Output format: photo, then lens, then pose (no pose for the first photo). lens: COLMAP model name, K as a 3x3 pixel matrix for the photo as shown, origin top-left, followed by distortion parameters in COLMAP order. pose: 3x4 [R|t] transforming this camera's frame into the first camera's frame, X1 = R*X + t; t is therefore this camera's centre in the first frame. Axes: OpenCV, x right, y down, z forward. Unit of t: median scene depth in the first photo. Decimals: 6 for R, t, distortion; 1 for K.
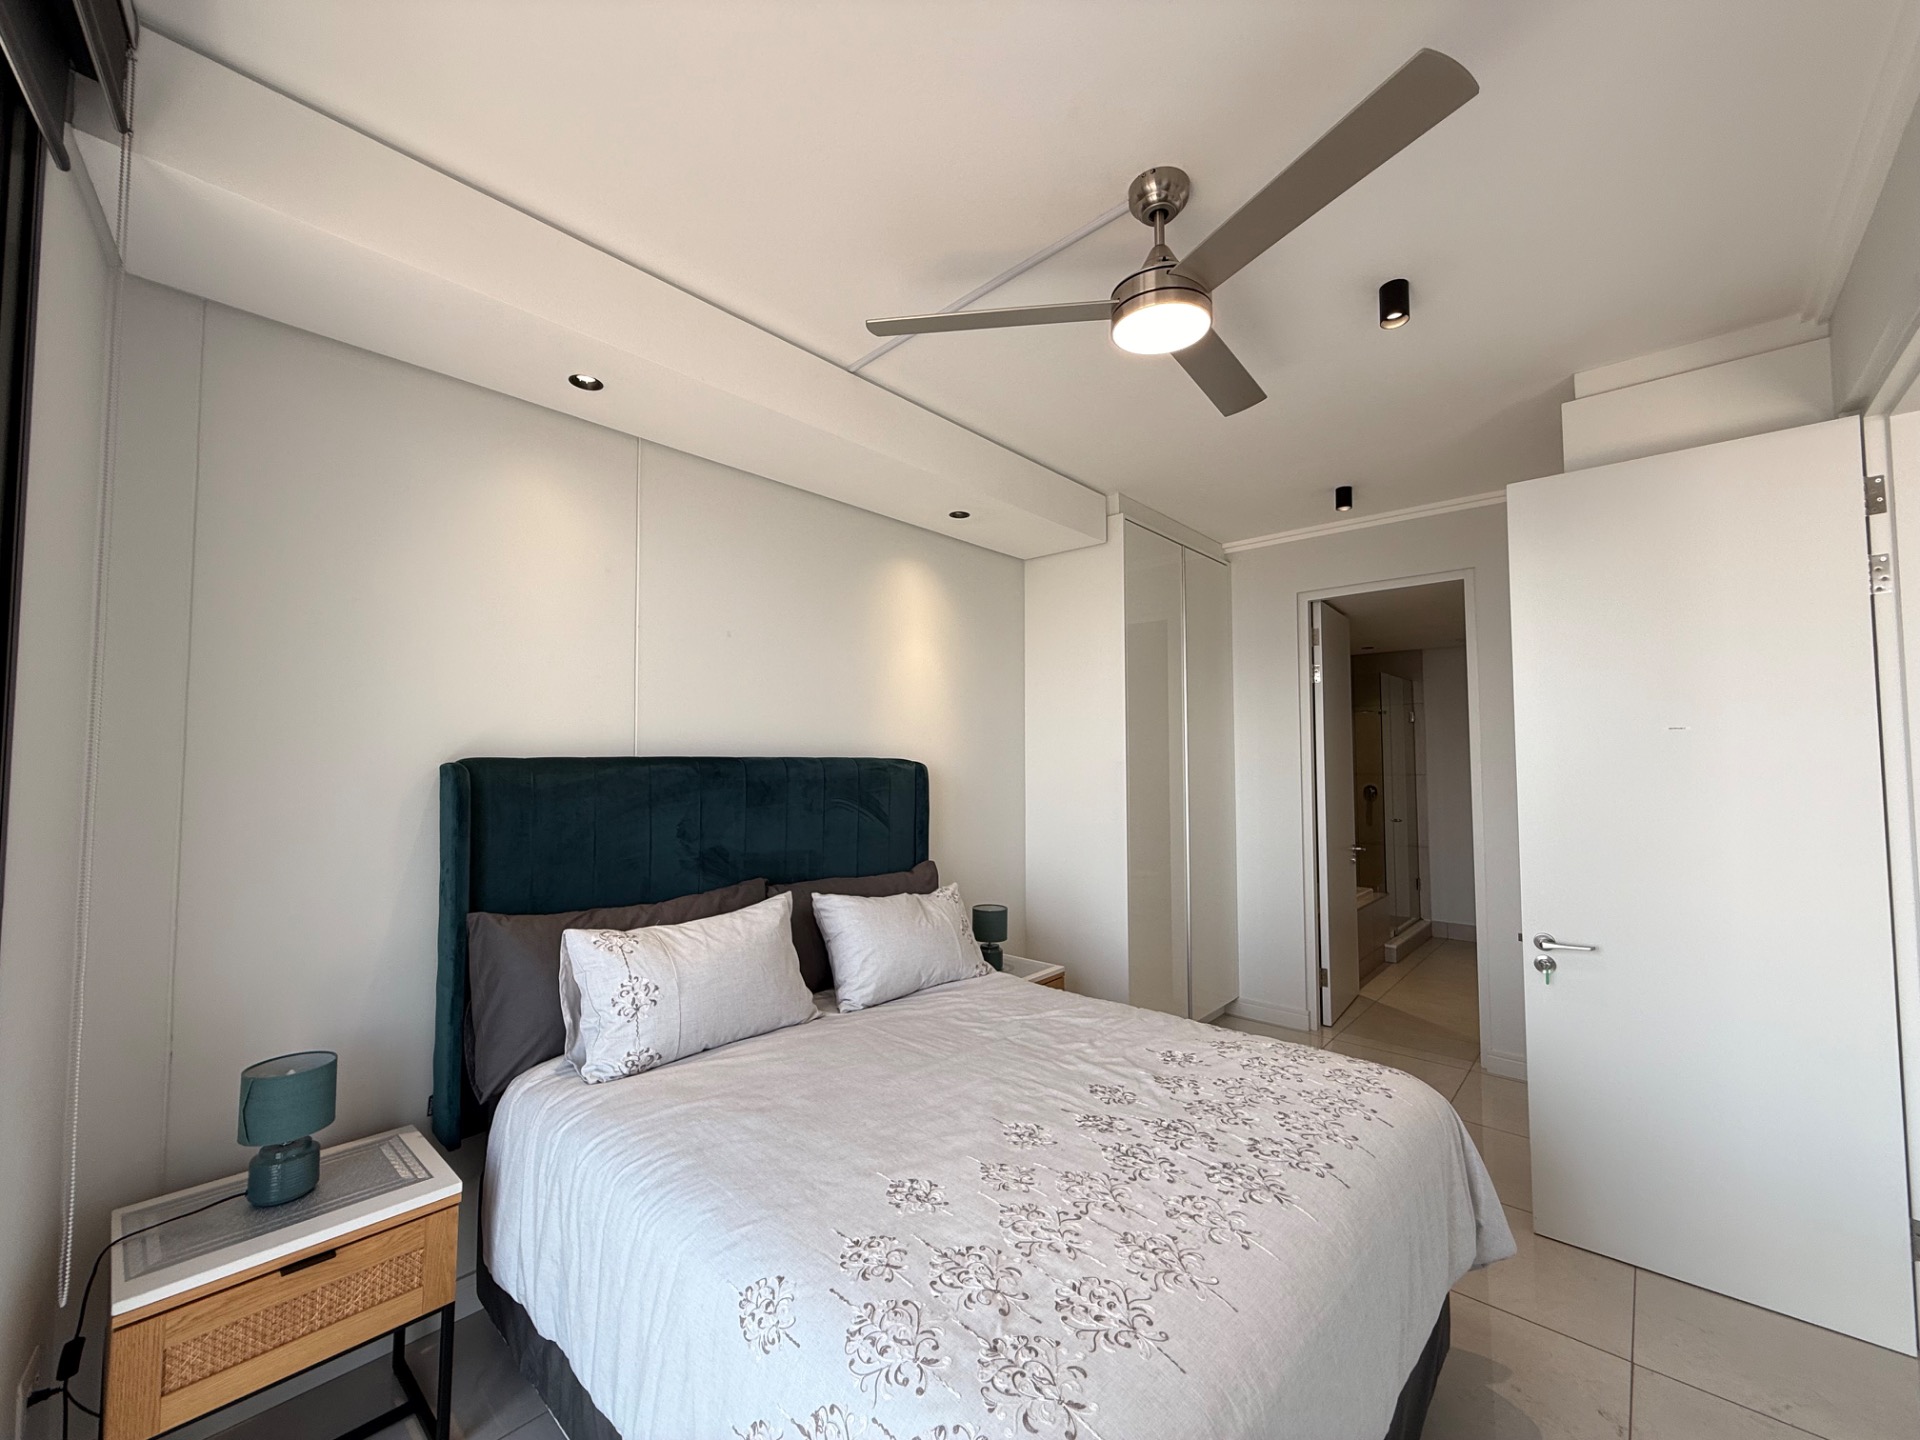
lens RADIAL K [[761.1, 0, 954.3], [0, 761.1, 722.1], [0, 0, 1]] dist [0.001693, 0.000066]
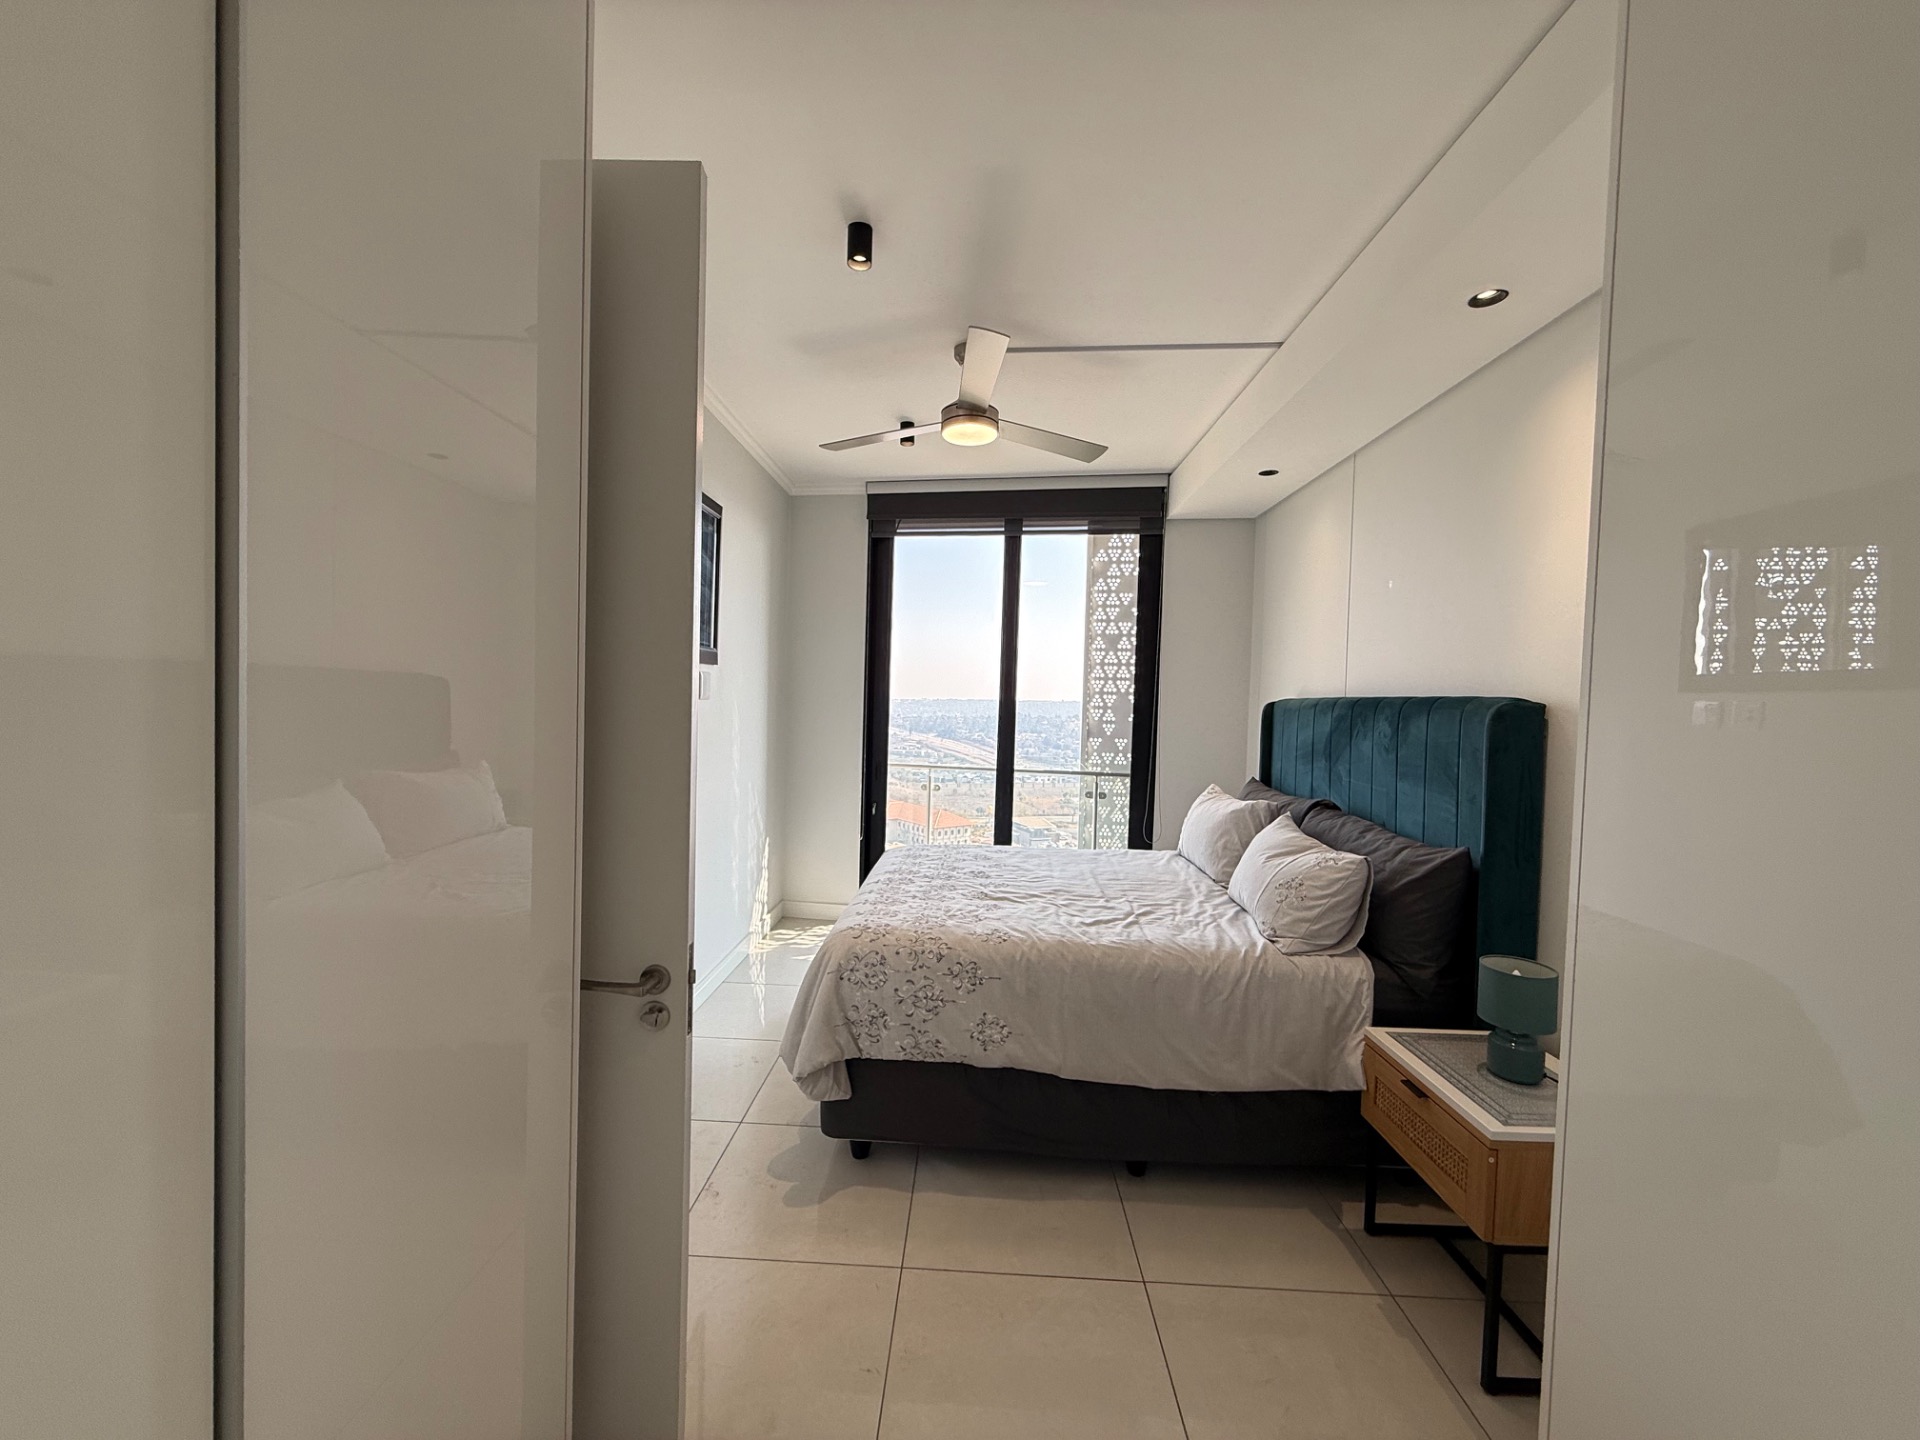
lens RADIAL K [[761.1, 0, 954.3], [0, 761.1, 722.1], [0, 0, 1]] dist [0.001693, 0.000066]
pose [[-0.759843, -0.002494, -0.650102, 1.173730], [0.003488, 0.999963, -0.007912, 0.116909], [0.650097, -0.008279, -0.759806, 1.902160]]
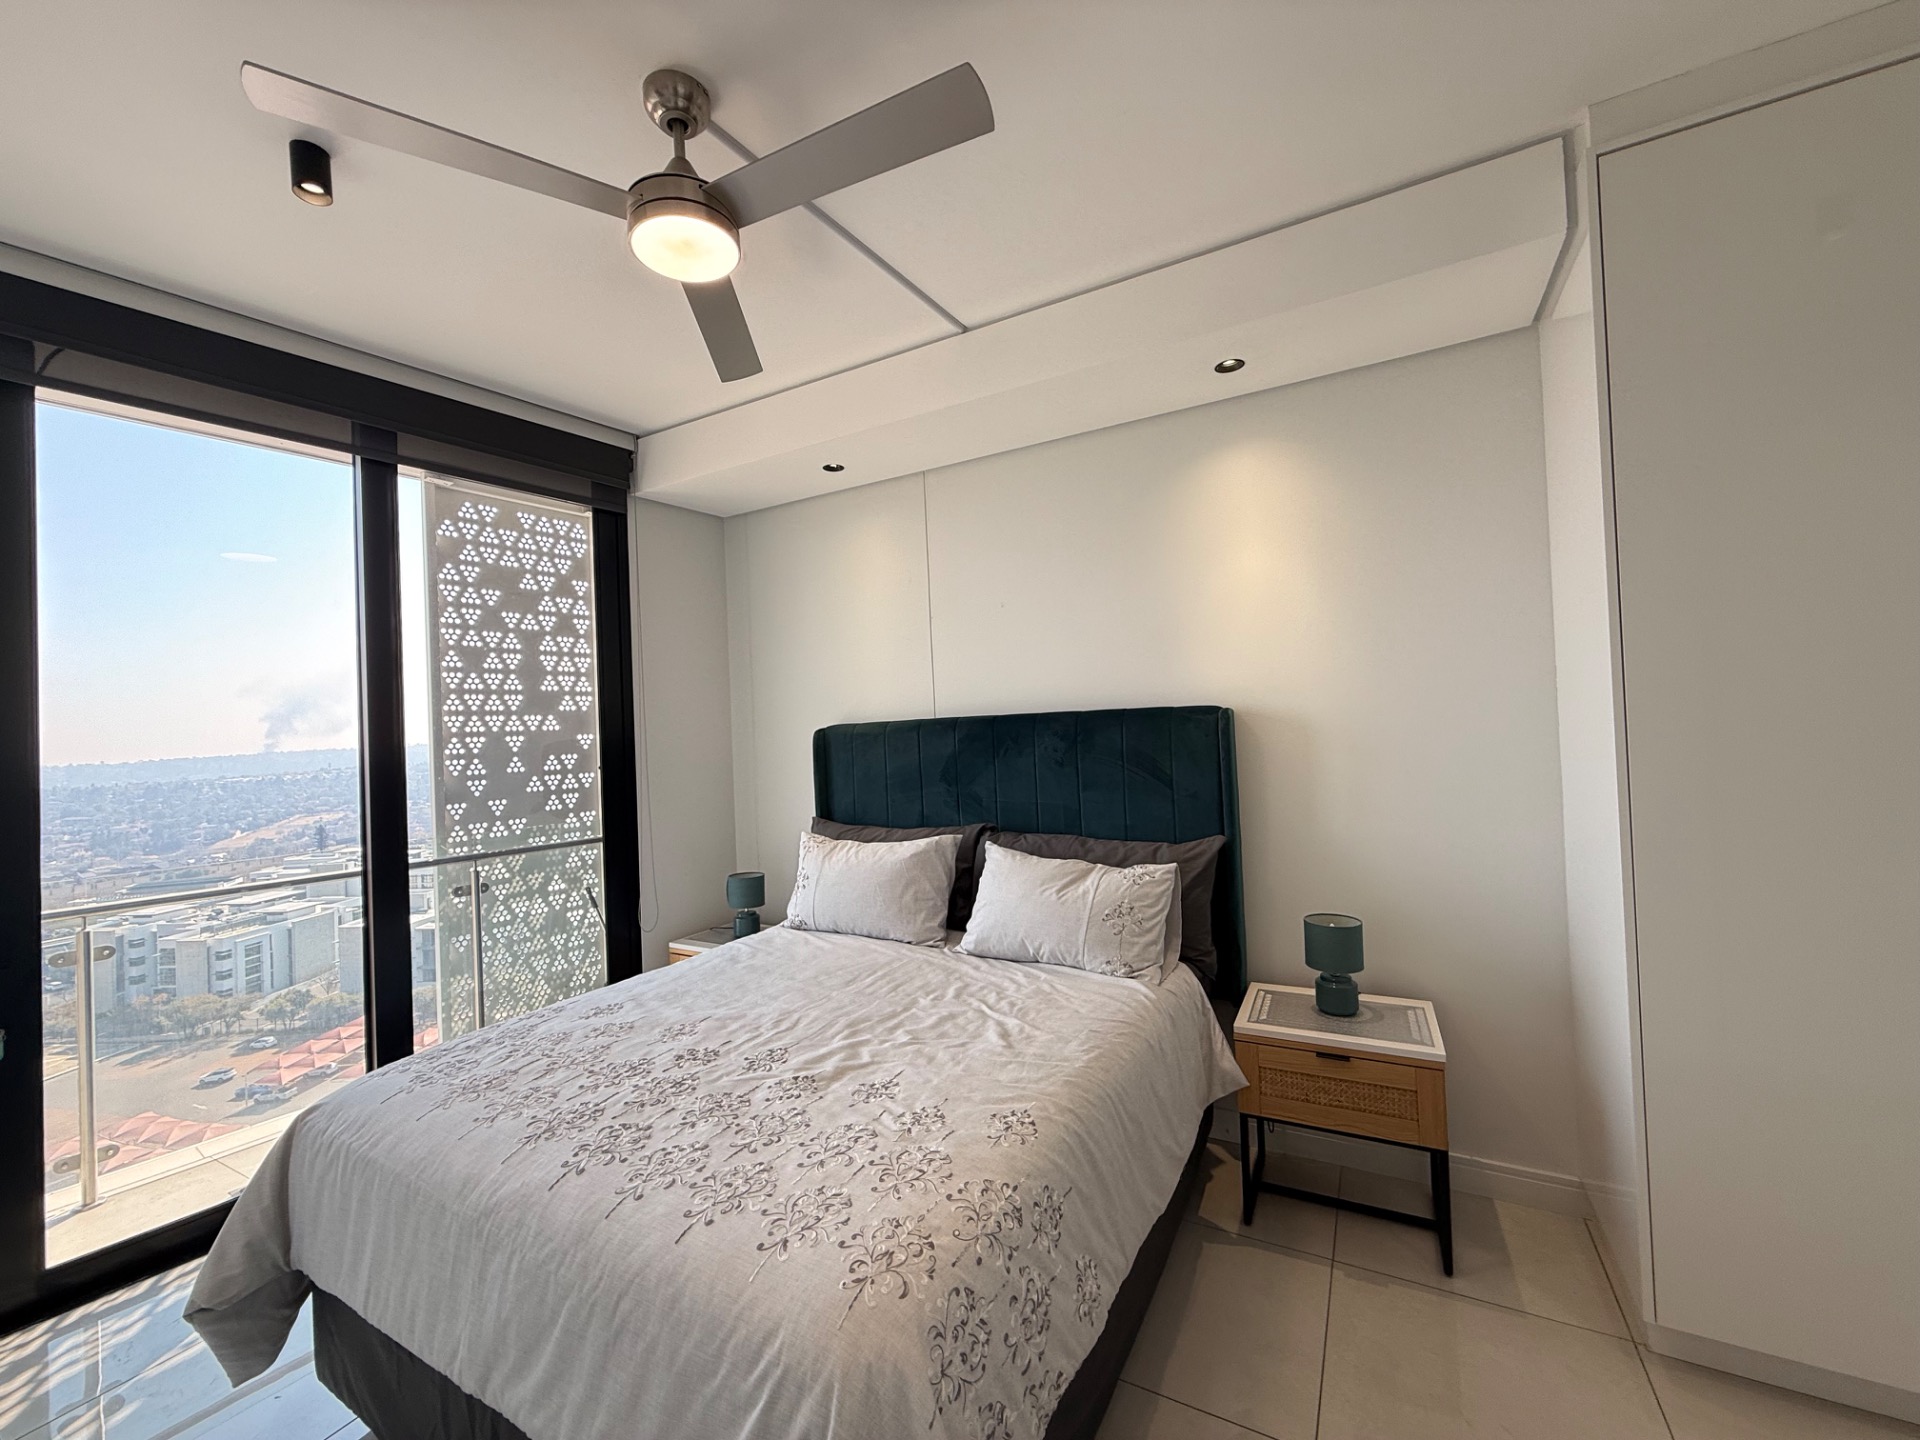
lens RADIAL K [[762.0, 0, 957.5], [0, 762.0, 722.3], [0, 0, 1]] dist [0.001357, -0.000182]
pose [[0.227730, -0.023227, -0.973447, 1.034516], [0.087080, 0.996196, -0.003398, 0.072204], [0.969823, -0.083994, 0.228886, 0.891415]]
